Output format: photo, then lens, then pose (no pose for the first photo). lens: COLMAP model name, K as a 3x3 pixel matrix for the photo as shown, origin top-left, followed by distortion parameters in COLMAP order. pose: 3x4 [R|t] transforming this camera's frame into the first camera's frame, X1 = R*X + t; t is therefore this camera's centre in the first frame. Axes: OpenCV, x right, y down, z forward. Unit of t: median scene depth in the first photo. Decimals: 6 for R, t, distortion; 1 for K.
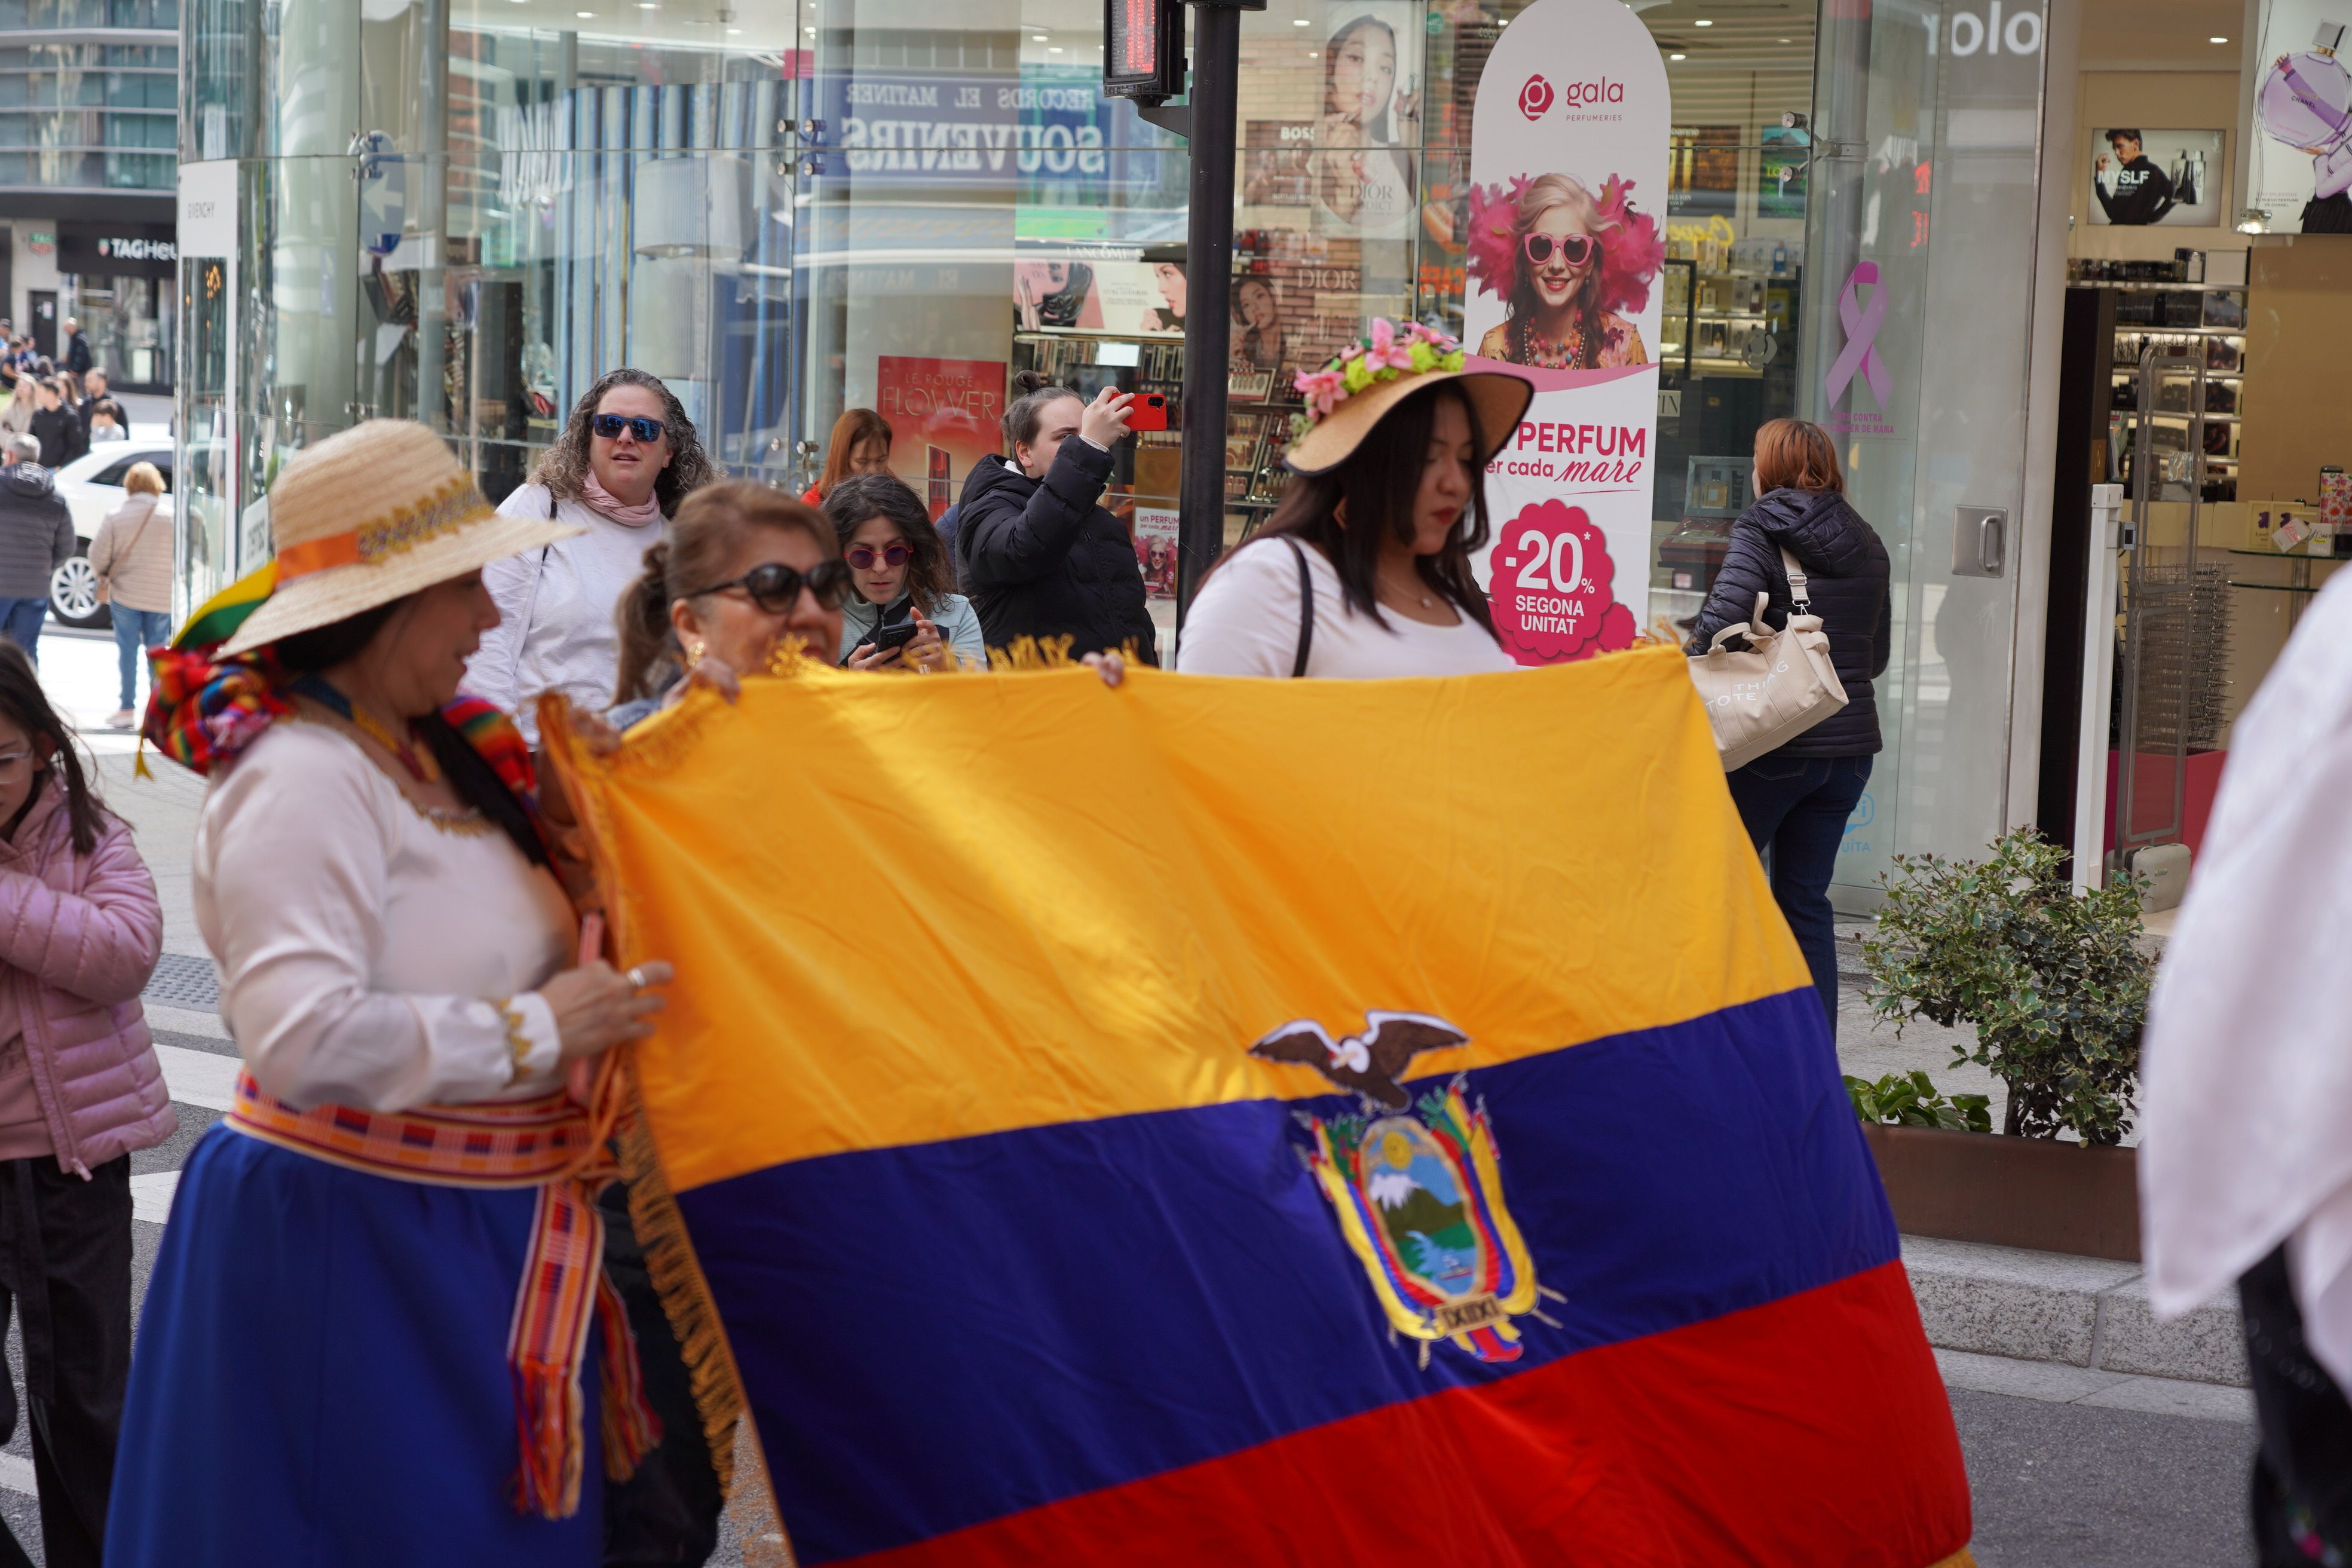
lens RADIAL K [[4280.4, 0, 1176.0], [0, 4280.4, 784.0], [0, 0, 1]] dist [0.055458, 0.212724]
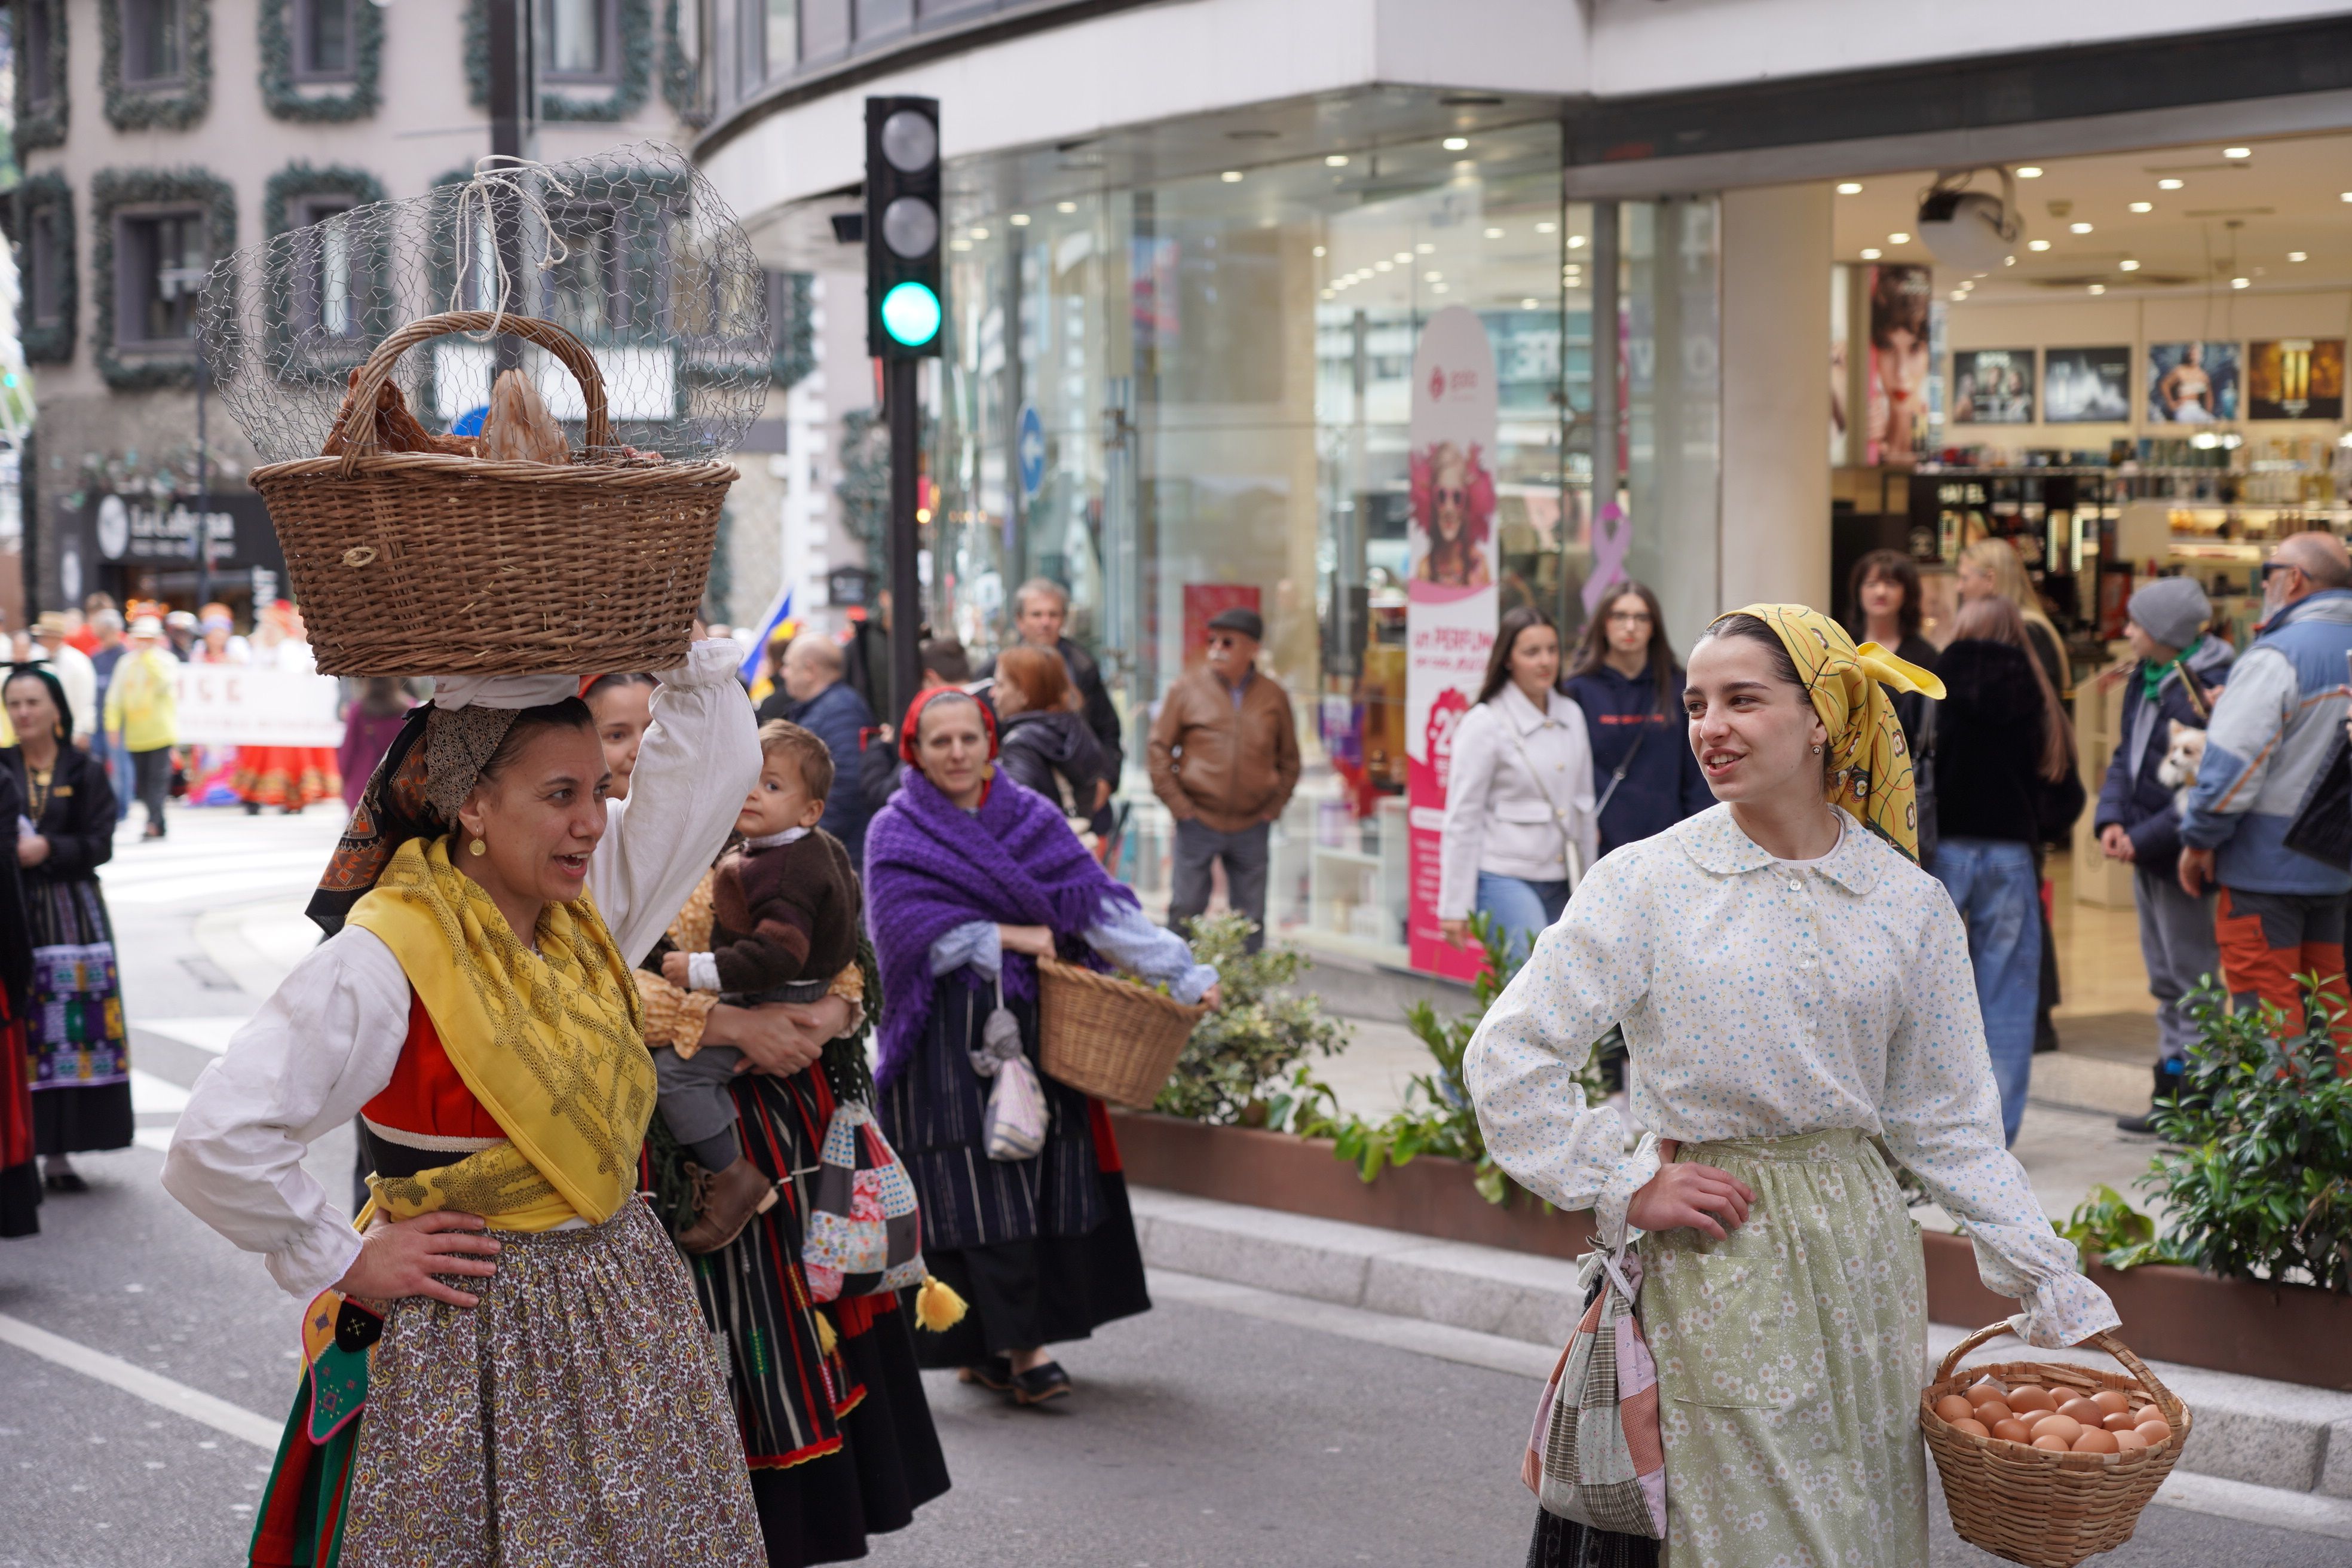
lens RADIAL K [[4338.5, 0, 1177.1], [0, 4338.5, 693.5], [0, 0, 1]] dist [0.199054, 0.005909]
pose [[0.917426, -0.015217, -0.397615, 0.546239], [-0.011131, 0.997896, -0.063872, 0.022085], [0.397750, 0.063024, 0.915327, -0.256082]]
